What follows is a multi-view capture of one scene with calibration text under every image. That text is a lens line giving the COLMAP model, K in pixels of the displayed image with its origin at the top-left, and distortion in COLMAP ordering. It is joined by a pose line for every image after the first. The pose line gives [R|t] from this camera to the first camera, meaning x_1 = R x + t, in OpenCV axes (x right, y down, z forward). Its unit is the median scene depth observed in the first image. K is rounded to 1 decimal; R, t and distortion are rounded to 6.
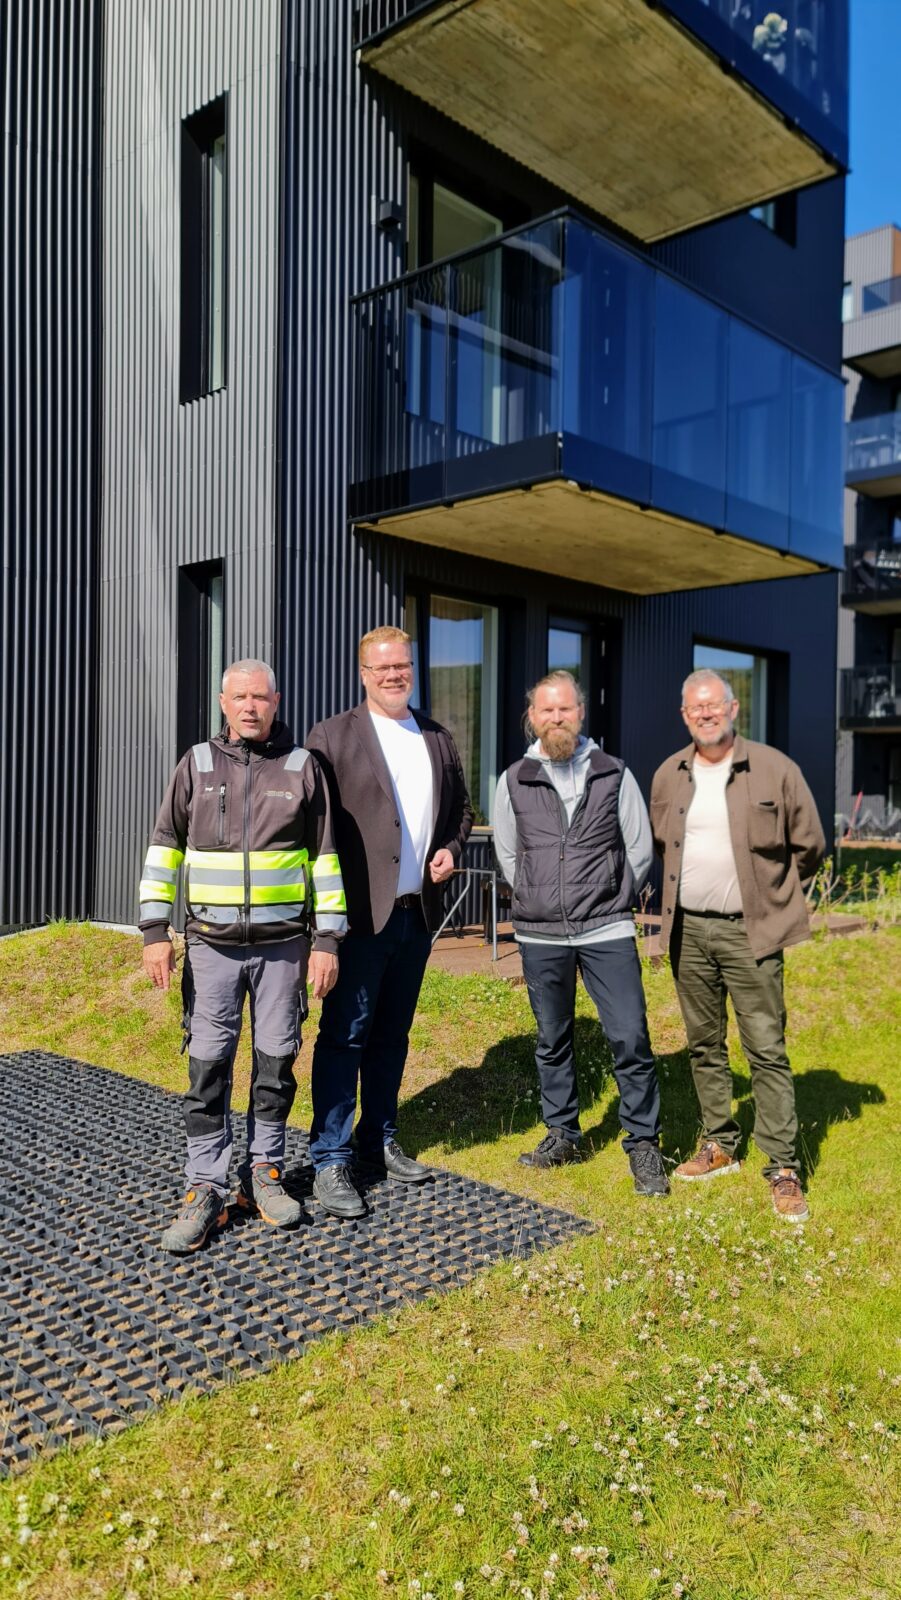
lens RADIAL K [[1227.1, 0, 450.5], [0, 1227.1, 800.0], [0, 0, 1]] dist [0.103436, -0.142598]
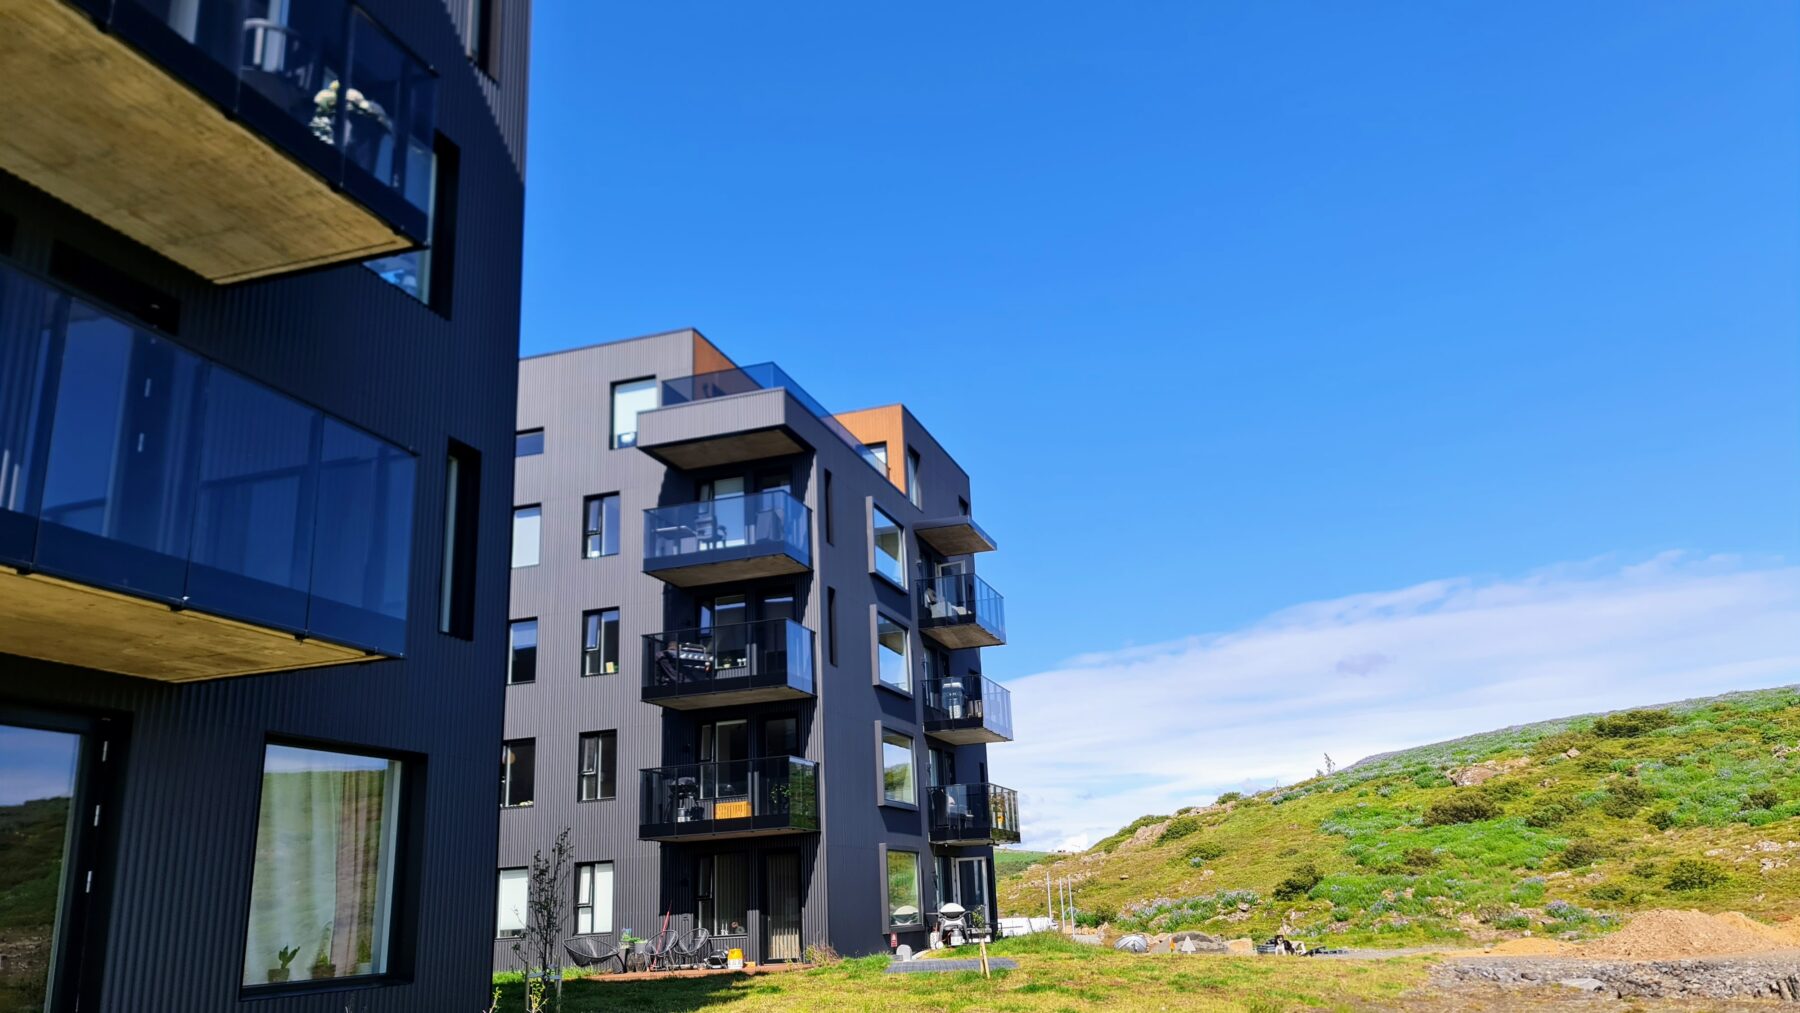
lens RADIAL K [[1380.5, 0, 900.0], [0, 1380.5, 506.5], [0, 0, 1]] dist [0.103436, -0.142598]
pose [[0.900519, 0.084845, 0.426458, 0.207619], [0.041102, 0.959776, -0.277741, -0.002837], [-0.432869, 0.267640, 0.860810, -0.018887]]
